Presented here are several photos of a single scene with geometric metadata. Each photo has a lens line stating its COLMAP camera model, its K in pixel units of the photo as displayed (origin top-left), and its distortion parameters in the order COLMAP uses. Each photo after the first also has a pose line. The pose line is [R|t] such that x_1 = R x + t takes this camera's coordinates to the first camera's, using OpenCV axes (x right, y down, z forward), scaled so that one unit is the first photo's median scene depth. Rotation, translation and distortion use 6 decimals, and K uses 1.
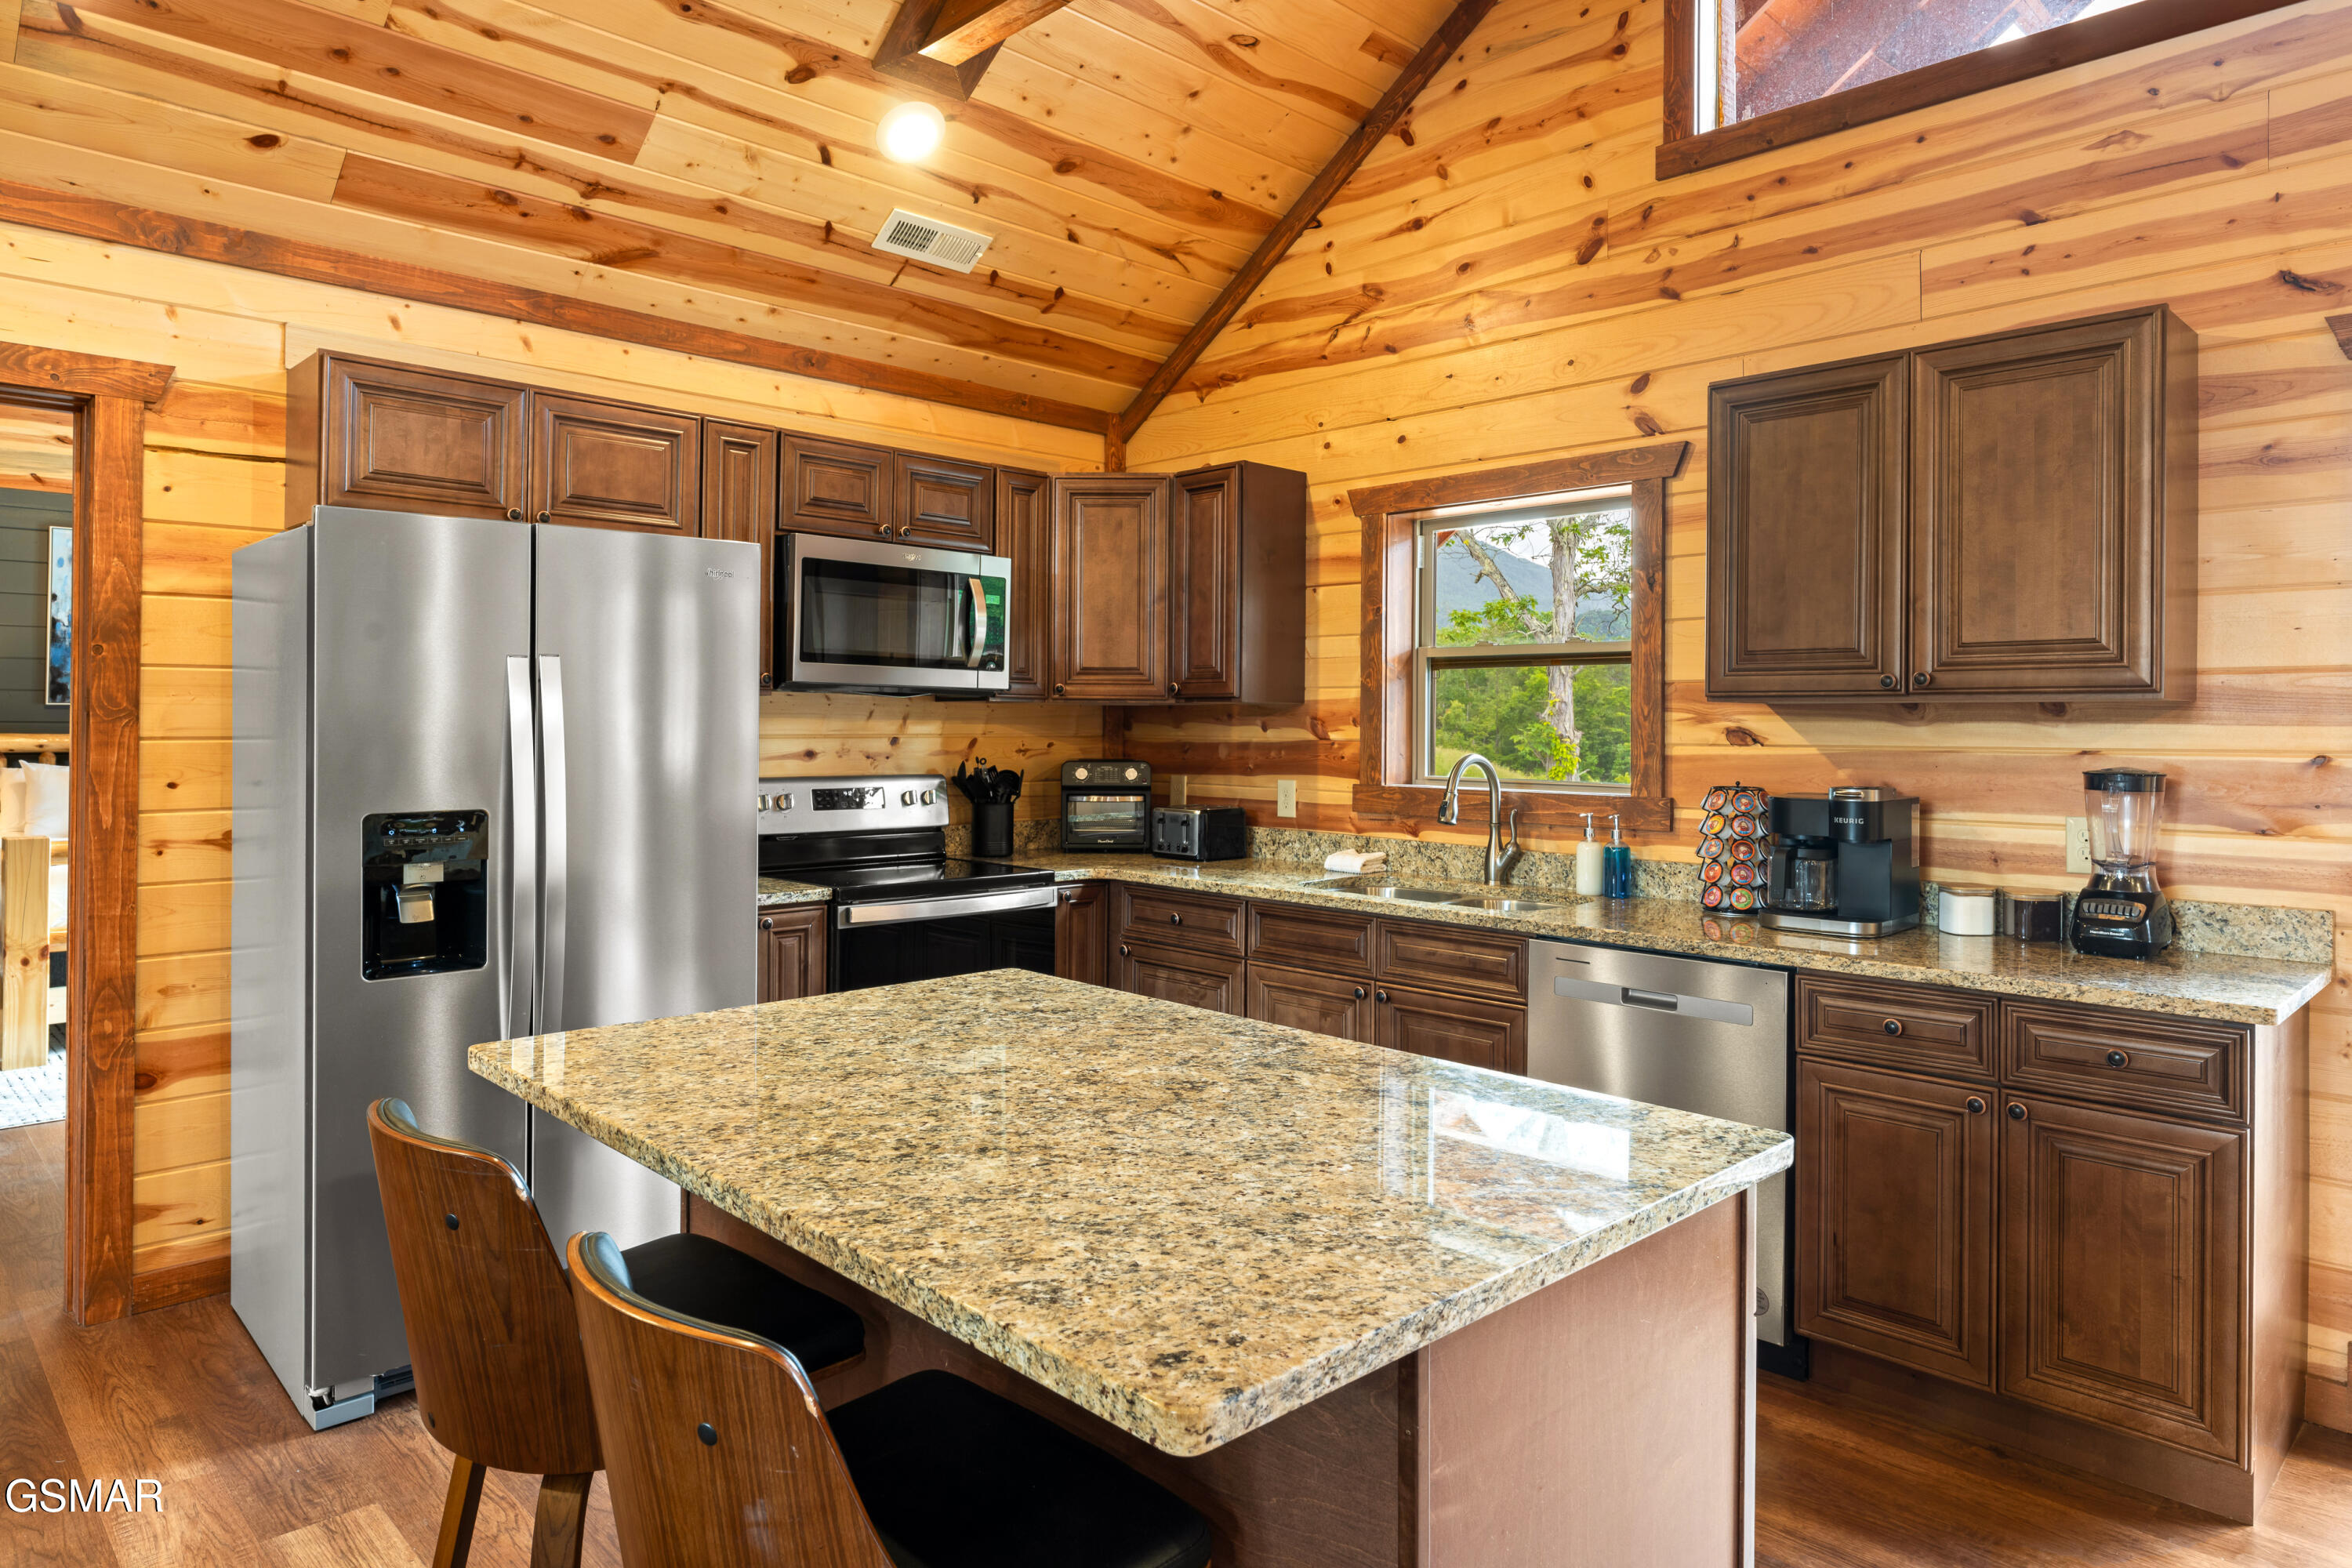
lens RADIAL K [[1435.0, 0, 1187.4], [0, 1435.0, 731.0], [0, 0, 1]] dist [-0.002787, -0.000807]
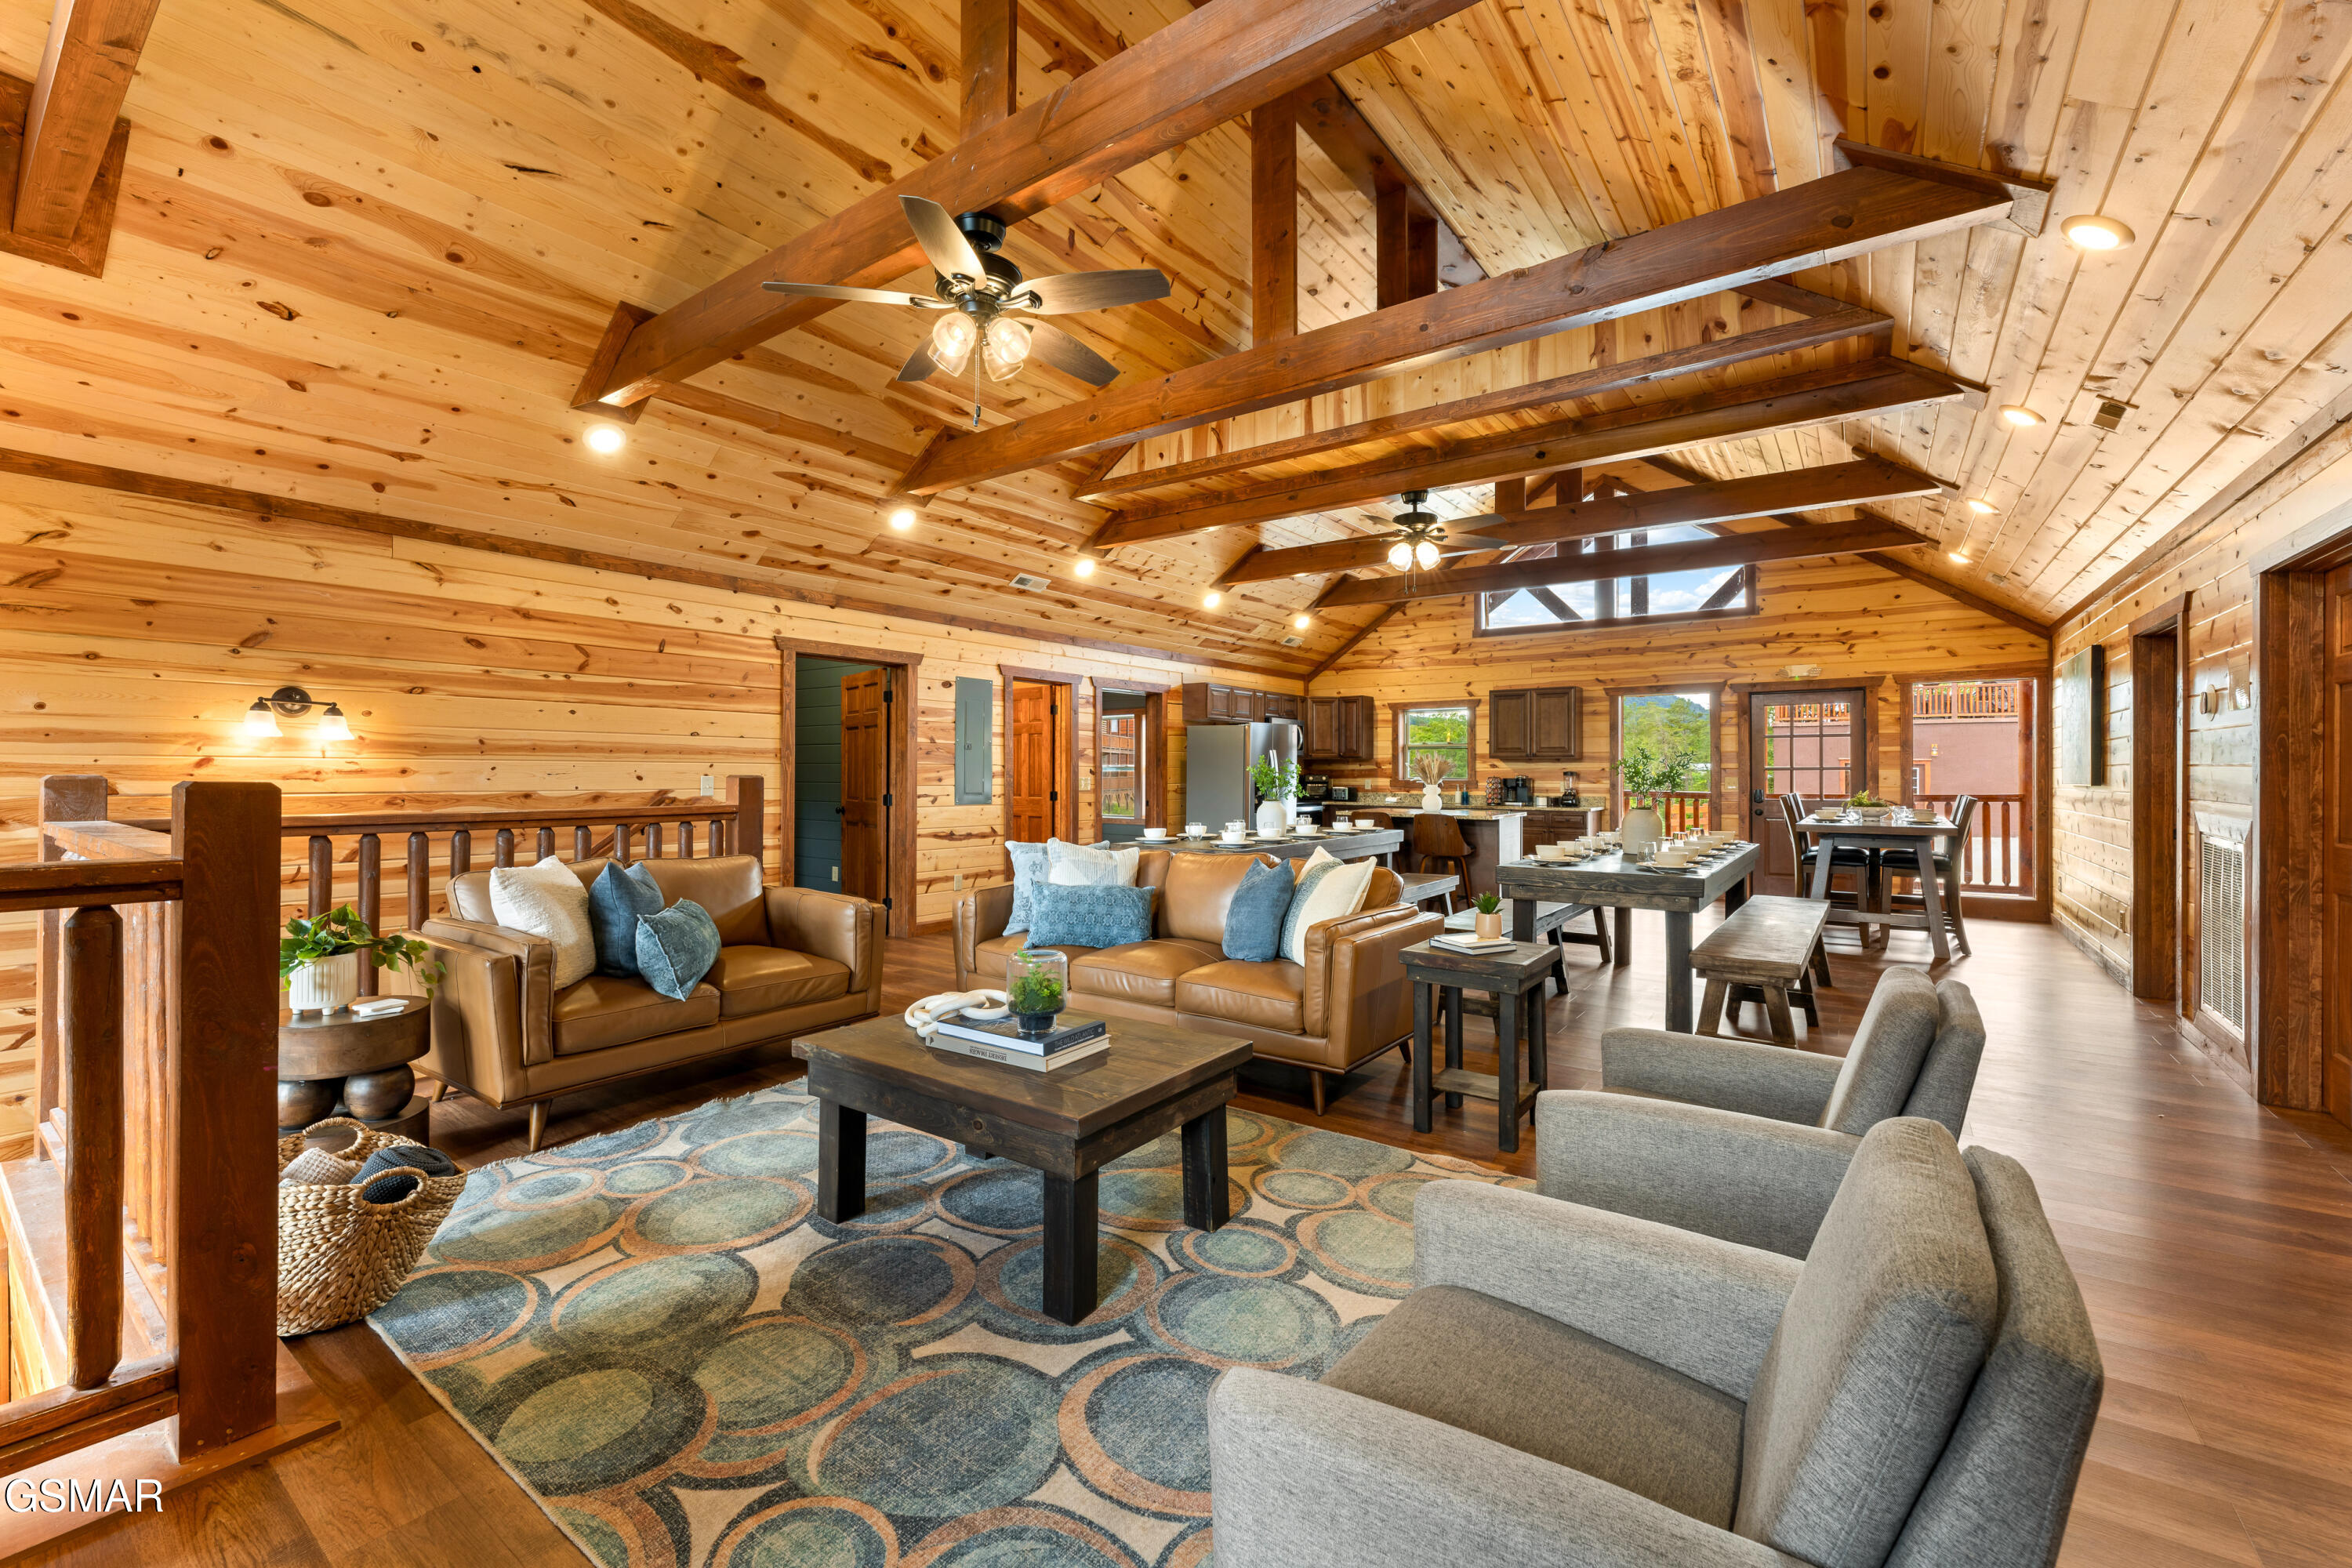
lens RADIAL K [[955.8, 0, 1176.0], [0, 955.8, 784.0], [0, 0, 1]] dist [0.000385, 0.000008]
pose [[0.986484, -0.009149, 0.163602, -0.955310], [0.007290, 0.999902, 0.011960, 0.014697], [-0.163695, -0.010606, 0.986454, -1.577099]]
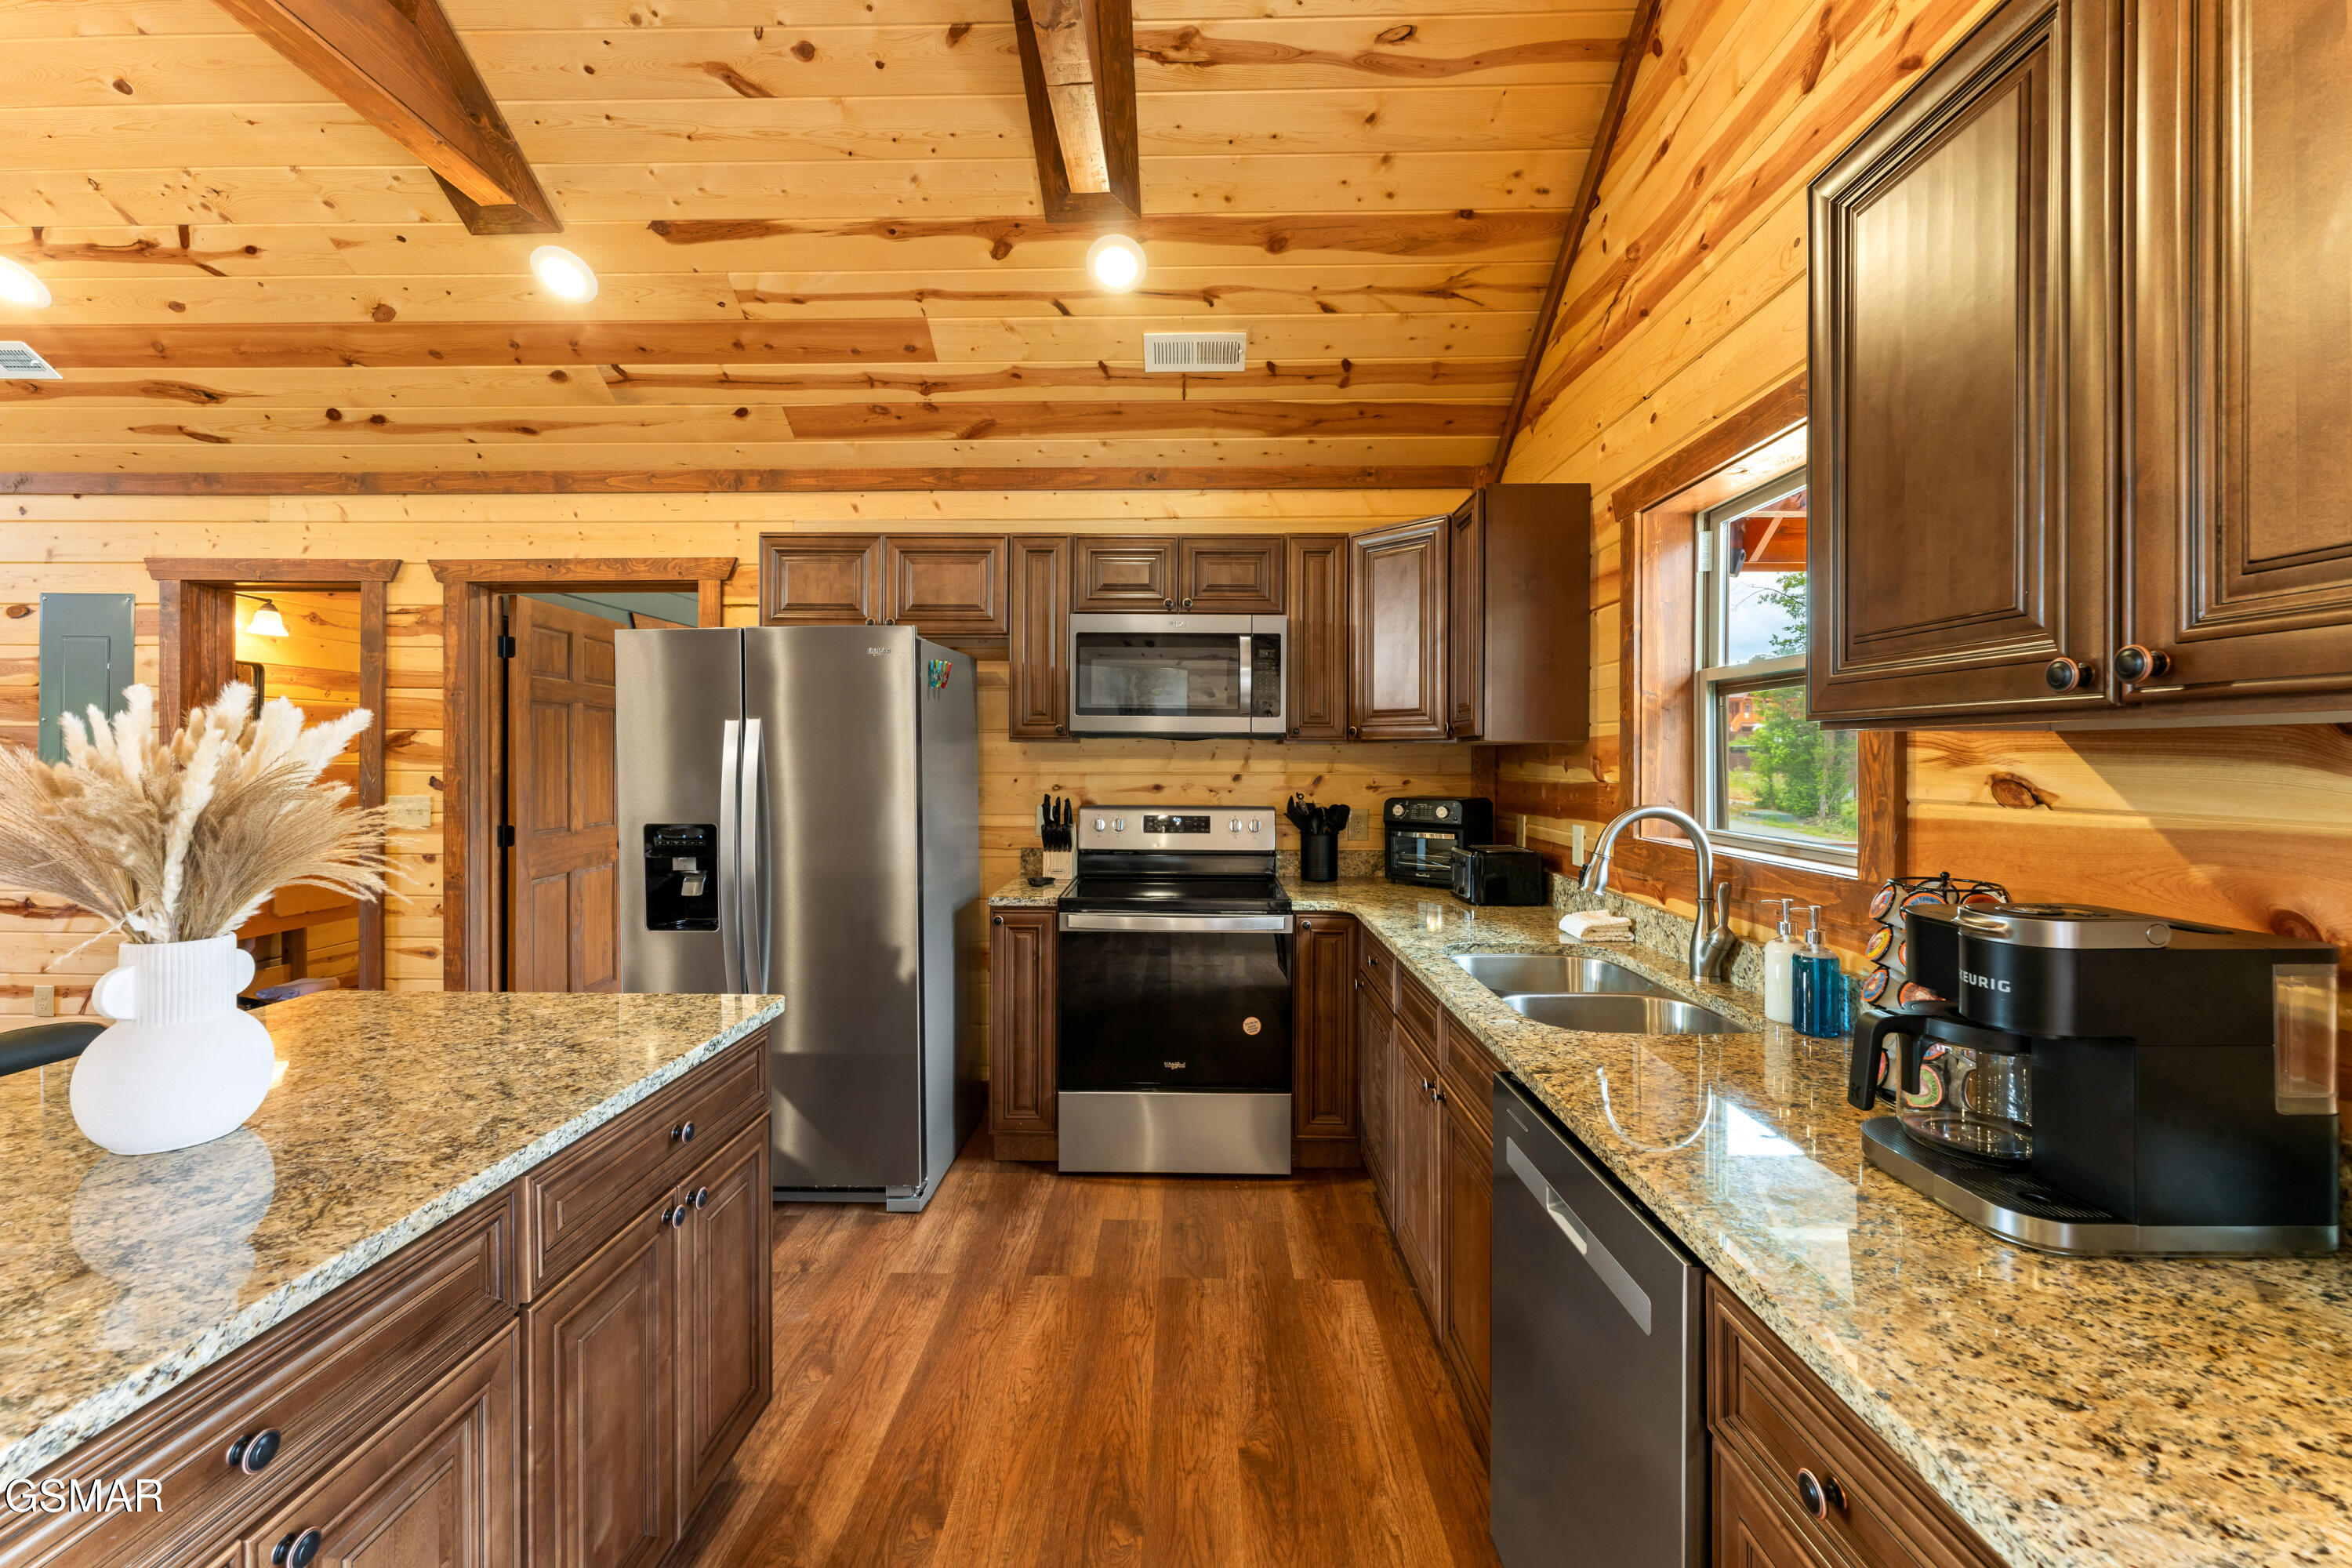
lens RADIAL K [[959.4, 0, 1178.3], [0, 959.4, 758.9], [0, 0, 1]] dist [-0.001154, -0.000541]
pose [[0.693727, -0.002777, -0.720233, 0.382075], [-0.000101, 0.999992, -0.003953, -0.006302], [0.720238, 0.002815, 0.693721, 0.455111]]
